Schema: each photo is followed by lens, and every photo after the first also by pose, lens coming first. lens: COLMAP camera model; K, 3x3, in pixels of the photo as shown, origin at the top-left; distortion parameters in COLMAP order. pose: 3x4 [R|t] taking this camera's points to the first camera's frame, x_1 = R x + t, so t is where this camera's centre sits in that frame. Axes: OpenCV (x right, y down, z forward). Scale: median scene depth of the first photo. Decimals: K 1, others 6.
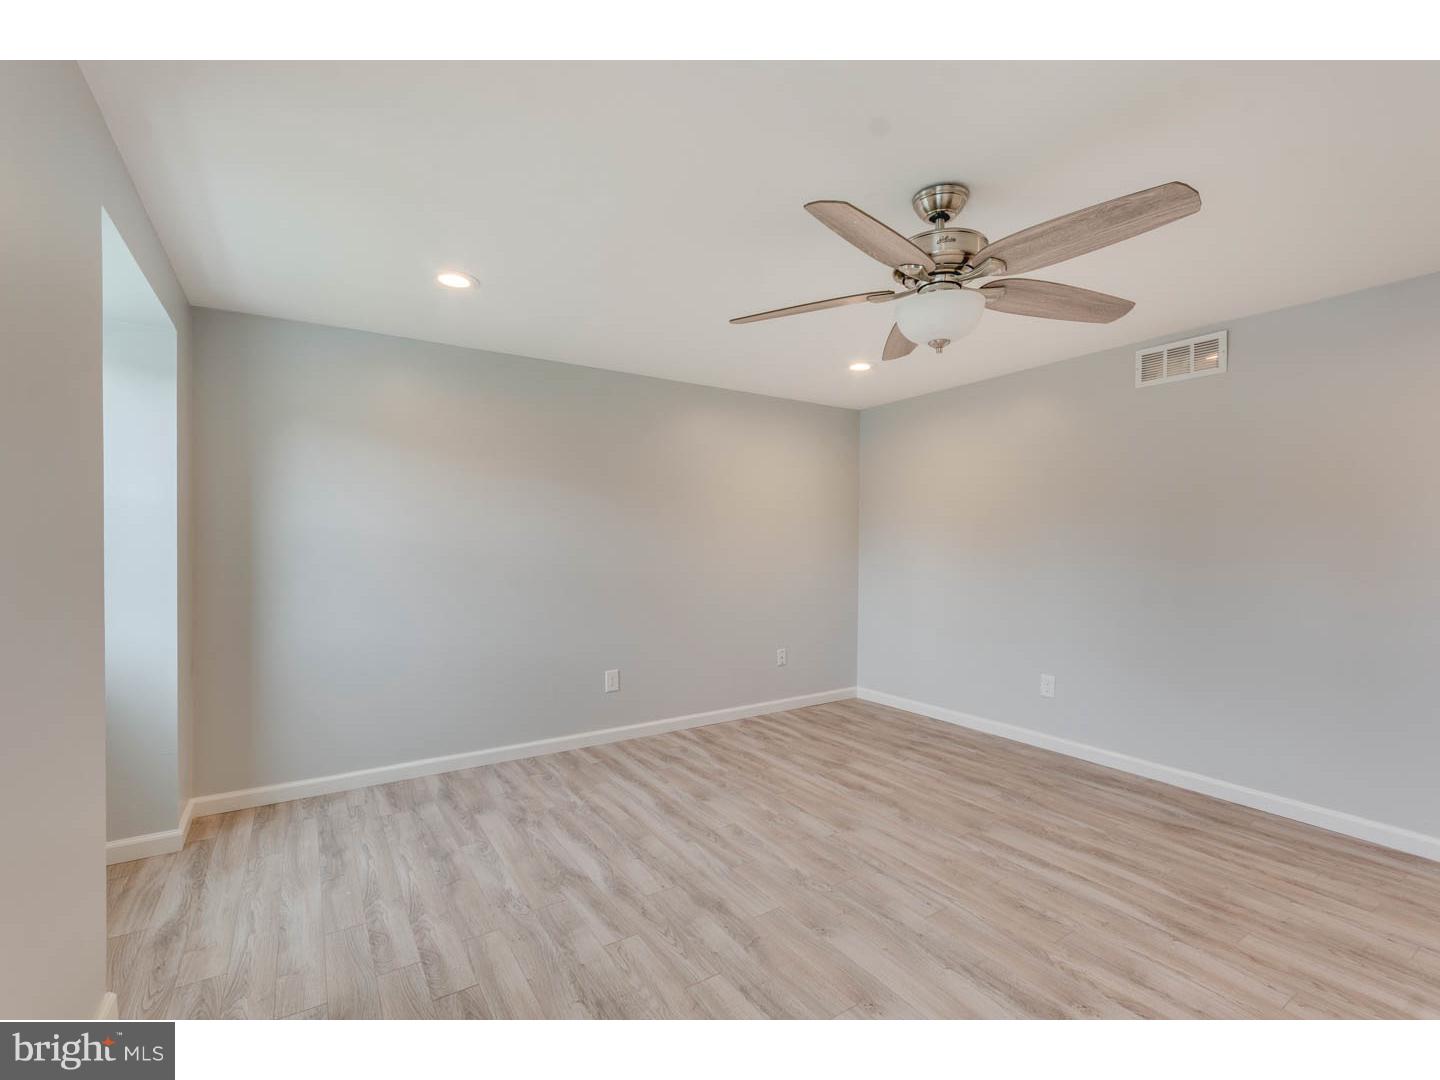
lens RADIAL K [[637.1, 0, 720.2], [0, 637.1, 542.7], [0, 0, 1]] dist [-0.003062, 0.001788]
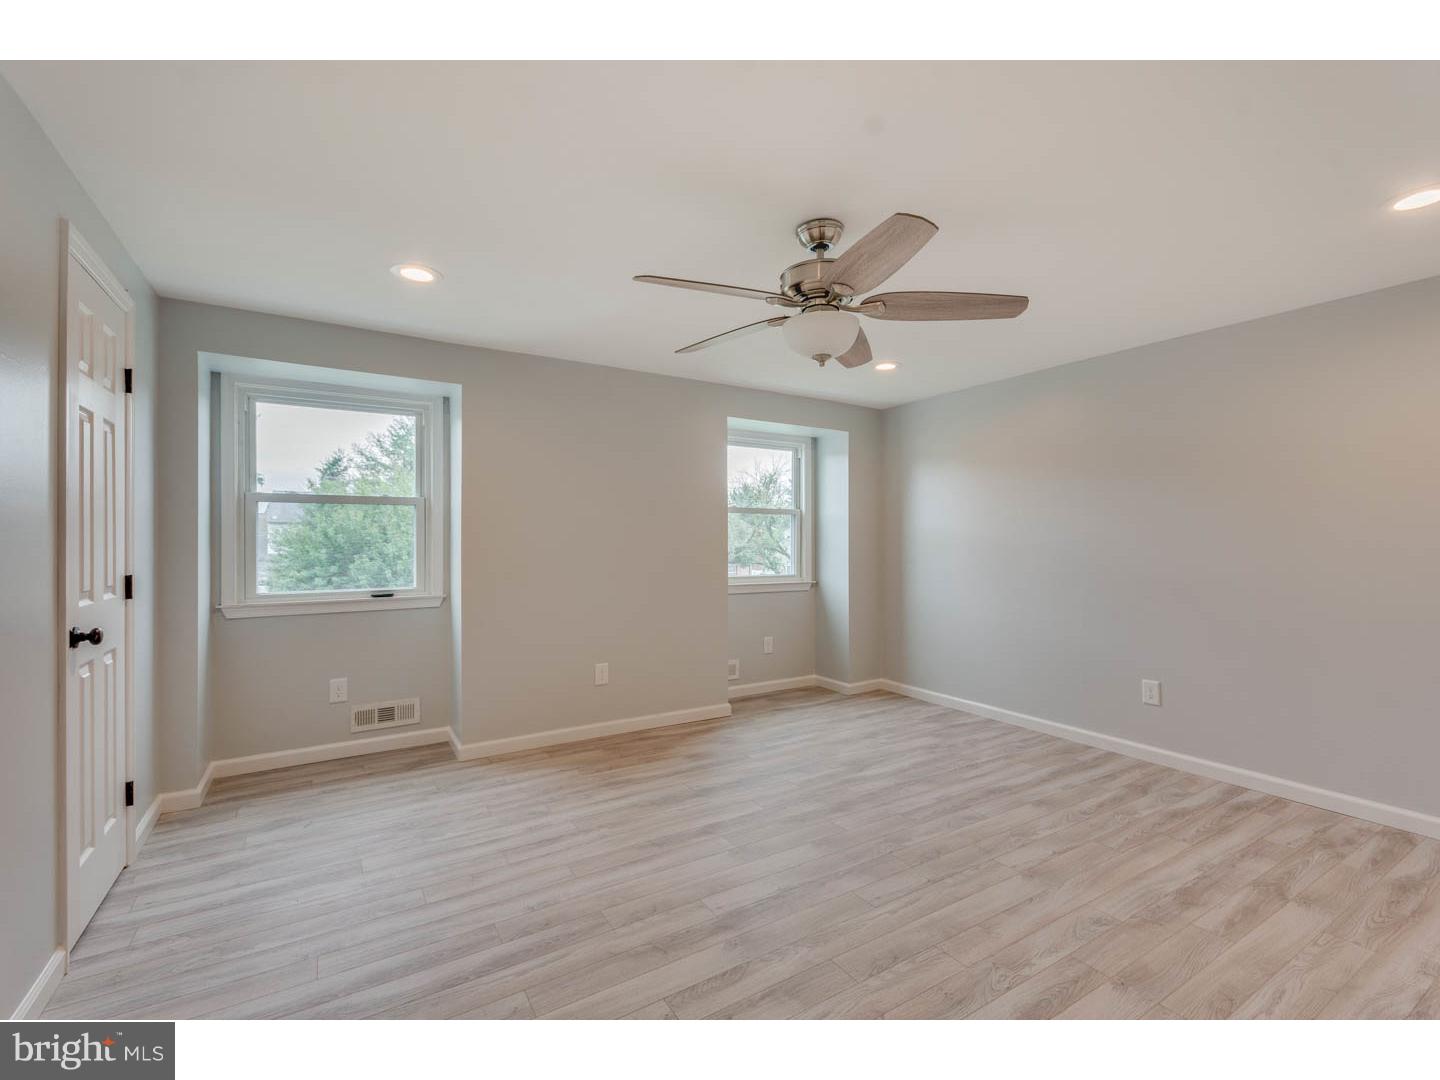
lens RADIAL K [[637.1, 0, 725.0], [0, 637.1, 542.9], [0, 0, 1]] dist [-0.003062, 0.001788]
pose [[-0.023052, 0.002740, -0.999731, 0.925456], [0.002929, 0.999992, 0.002673, 0.006638], [0.999730, -0.002867, -0.023060, 0.548833]]
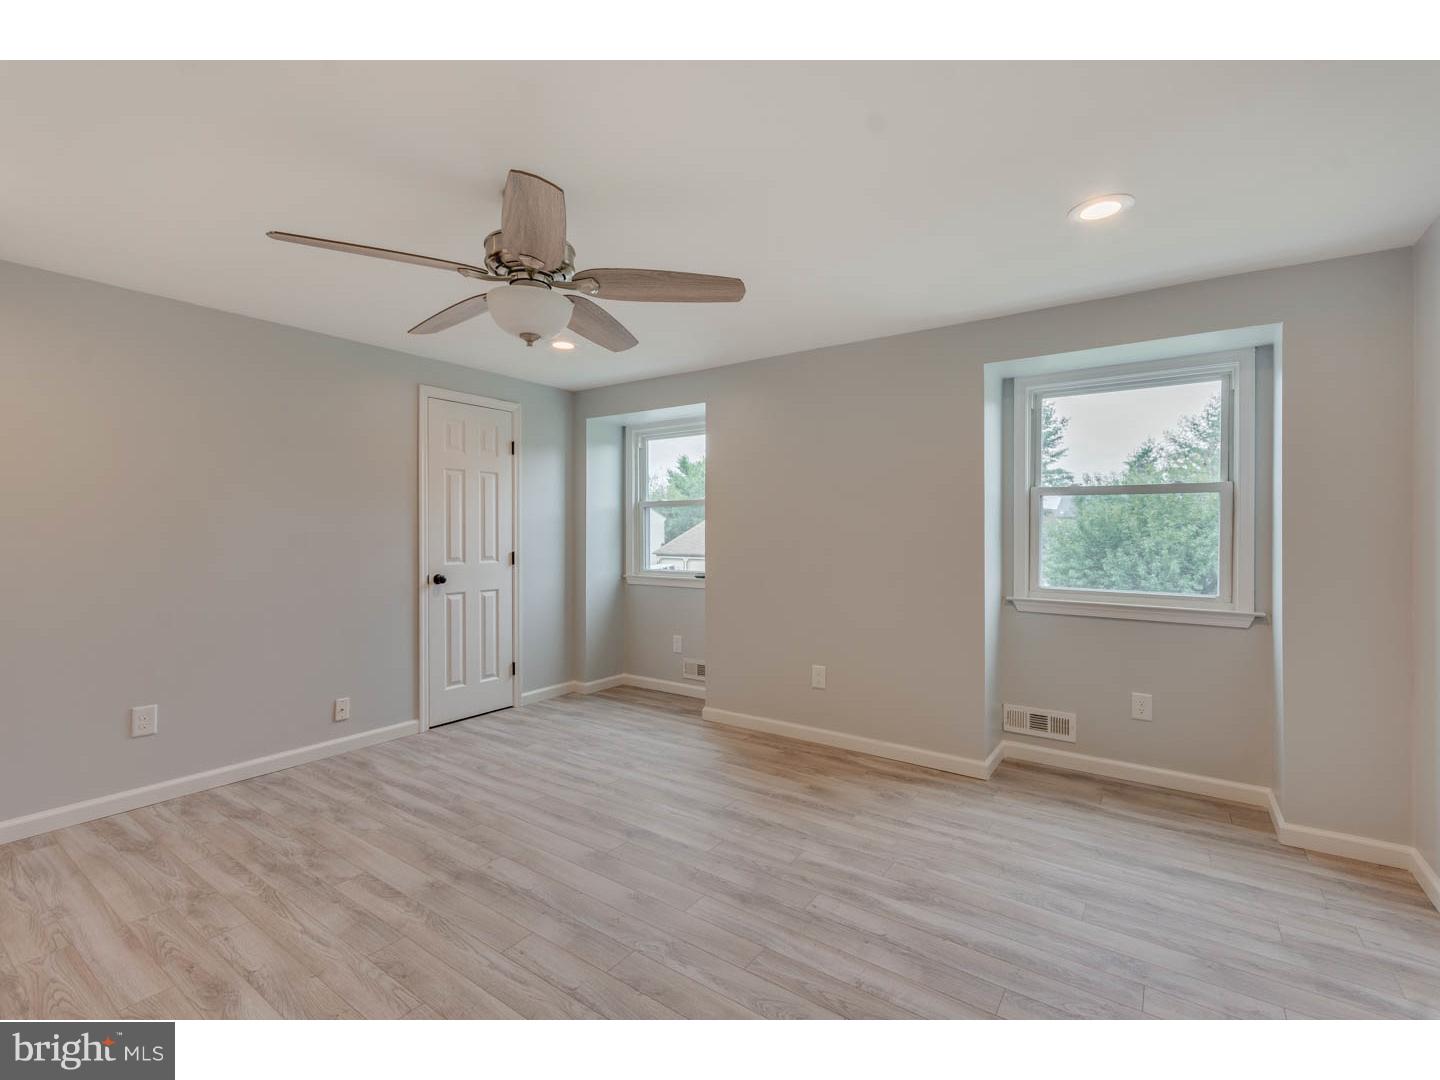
lens RADIAL K [[637.1, 0, 715.3], [0, 637.1, 535.8], [0, 0, 1]] dist [-0.003062, 0.001788]
pose [[-0.929667, -0.002971, -0.368389, 0.280494], [-0.004251, 0.999987, 0.002665, 0.003715], [0.368376, 0.004043, -0.929668, 1.317445]]
